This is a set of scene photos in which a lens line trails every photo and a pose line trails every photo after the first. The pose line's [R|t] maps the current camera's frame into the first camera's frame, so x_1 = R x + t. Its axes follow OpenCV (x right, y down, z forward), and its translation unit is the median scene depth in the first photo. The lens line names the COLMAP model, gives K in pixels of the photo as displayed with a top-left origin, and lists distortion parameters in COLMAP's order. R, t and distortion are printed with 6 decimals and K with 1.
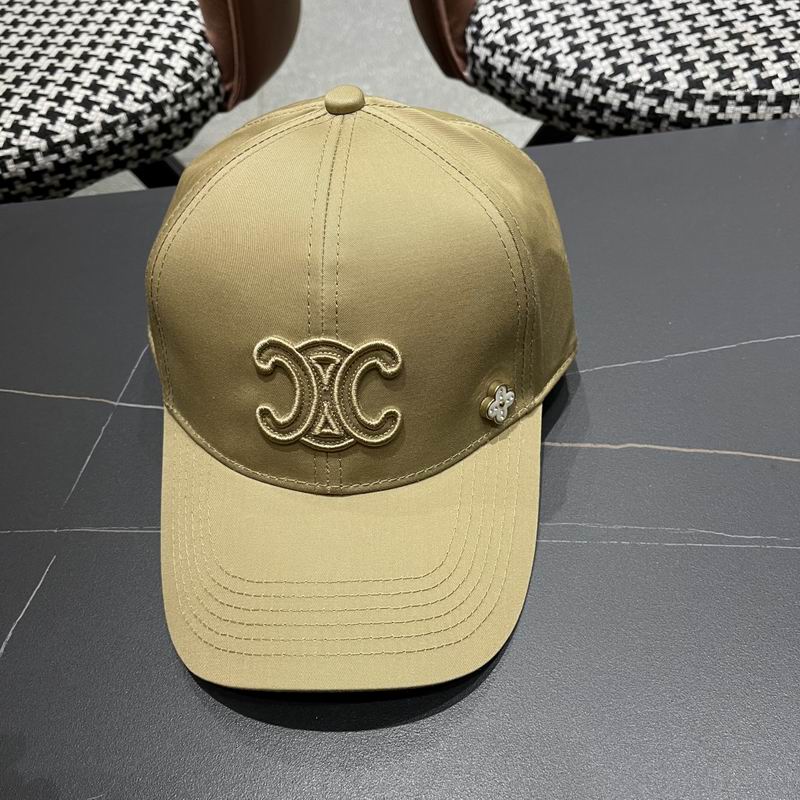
lens RADIAL K [[833.7, 0, 401.8], [0, 833.7, 408.4], [0, 0, 1]] dist [0.011766, 0.000000]
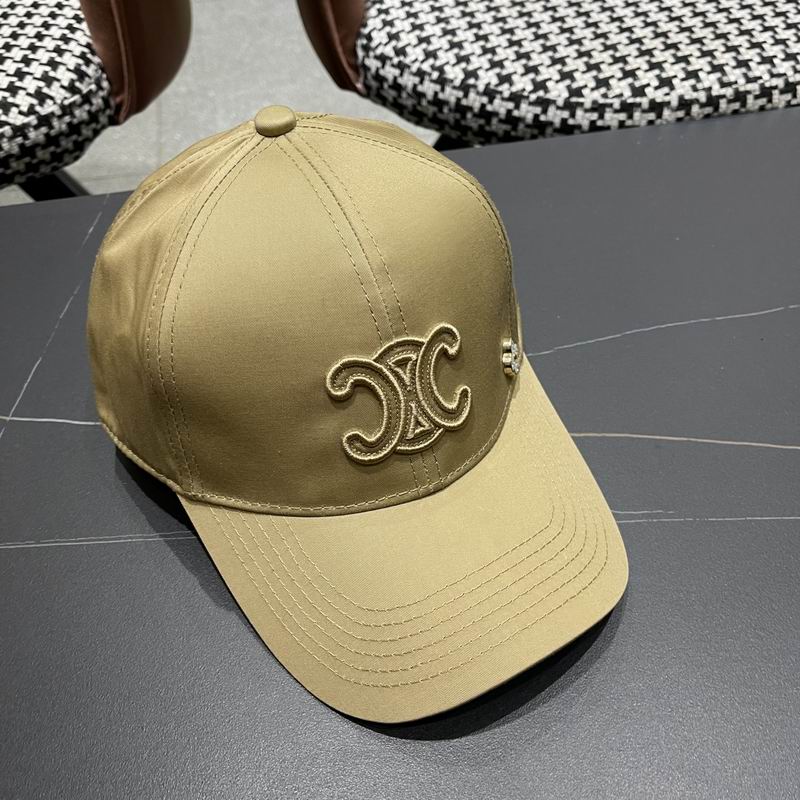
lens RADIAL K [[833.7, 0, 410.3], [0, 833.7, 410.2], [0, 0, 1]] dist [0.011766, 0.000000]
pose [[0.993418, -0.045958, 0.104920, 0.015608], [0.048080, 0.998685, -0.017784, 0.017680], [-0.103965, 0.022711, 0.994322, -0.011775]]
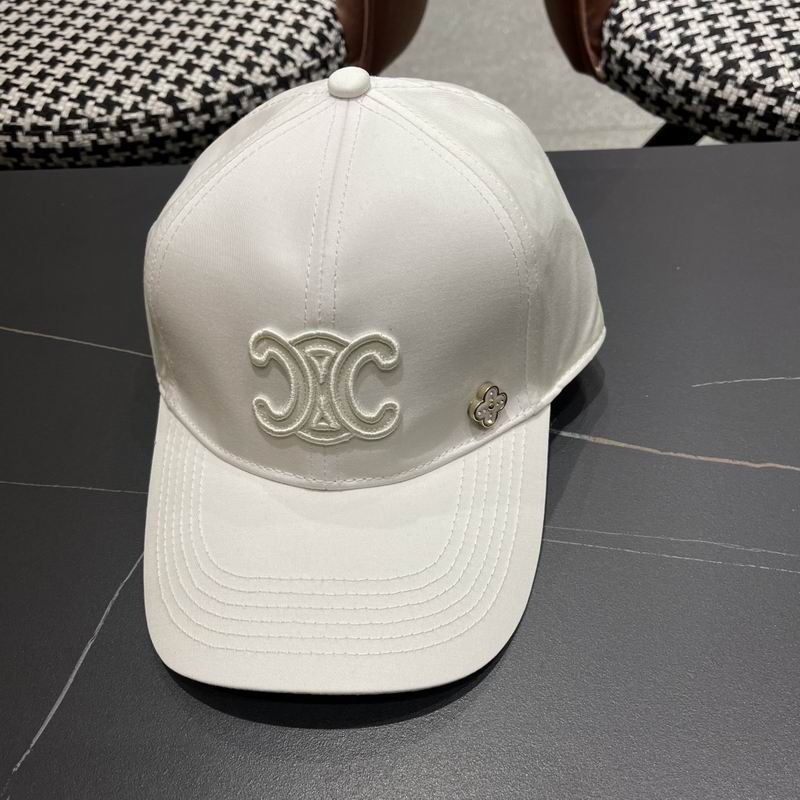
lens RADIAL K [[833.7, 0, 399.3], [0, 833.7, 411.5], [0, 0, 1]] dist [0.011766, 0.000000]
pose [[0.993443, 0.092538, -0.067142, -0.054211], [-0.092542, 0.995704, 0.003055, 0.013093], [0.067136, 0.003178, 0.997739, 0.024227]]
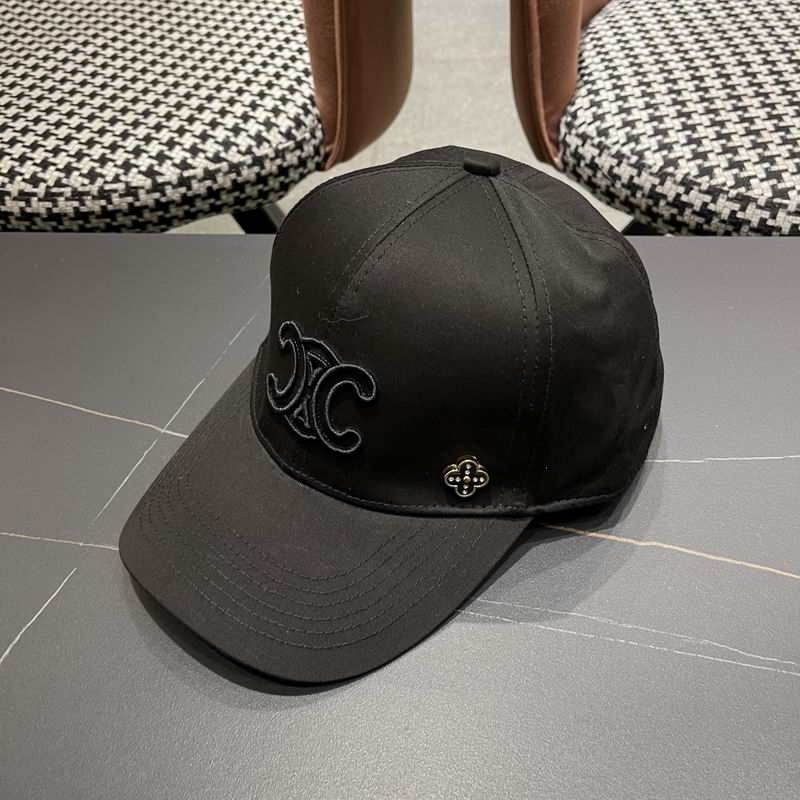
lens RADIAL K [[833.7, 0, 409.5], [0, 833.7, 400.9], [0, 0, 1]] dist [0.011766, 0.000000]
pose [[0.986438, 0.131772, -0.097862, 0.041563], [-0.139767, 0.986957, -0.079886, -0.001732], [0.086059, 0.092481, 0.991988, -0.005149]]
